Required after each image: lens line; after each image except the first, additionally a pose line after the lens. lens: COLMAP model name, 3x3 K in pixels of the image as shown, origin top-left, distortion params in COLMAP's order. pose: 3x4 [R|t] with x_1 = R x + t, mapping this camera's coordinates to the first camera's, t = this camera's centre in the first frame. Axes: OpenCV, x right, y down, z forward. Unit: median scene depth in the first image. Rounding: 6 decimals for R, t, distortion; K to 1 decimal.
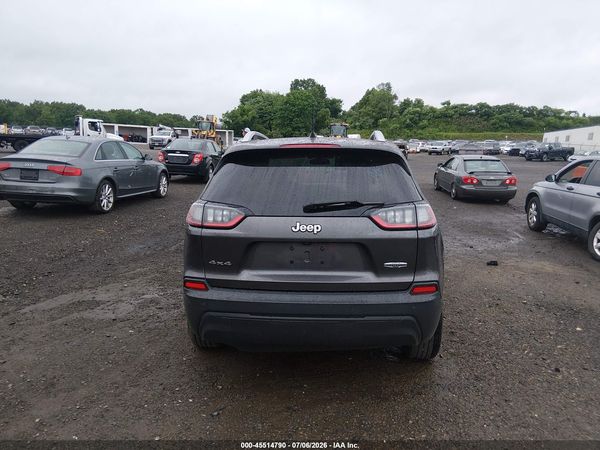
lens RADIAL K [[504.7, 0, 299.0], [0, 504.7, 221.8], [0, 0, 1]] dist [0.053385, -0.060607]
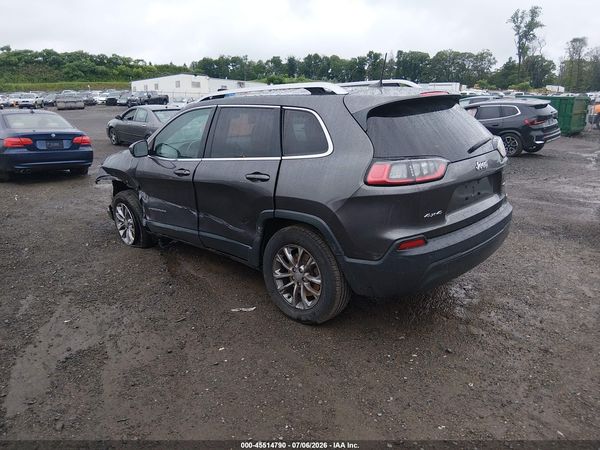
lens RADIAL K [[504.7, 0, 301.5], [0, 504.7, 229.3], [0, 0, 1]] dist [0.053385, -0.060607]
pose [[0.668184, -0.231861, 0.706944, -0.065972], [0.153980, 0.972723, 0.173493, -0.006715], [-0.727887, -0.007070, 0.685660, 0.029918]]
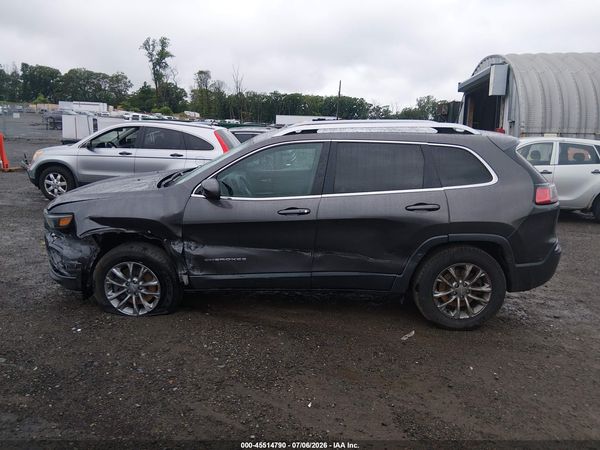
lens RADIAL K [[504.7, 0, 324.2], [0, 504.7, 223.8], [0, 0, 1]] dist [0.053385, -0.060607]
pose [[-0.034719, -0.236838, 0.970929, -0.278688], [0.130795, 0.962082, 0.239357, -0.115415], [-0.990801, 0.135303, -0.002425, 0.569334]]
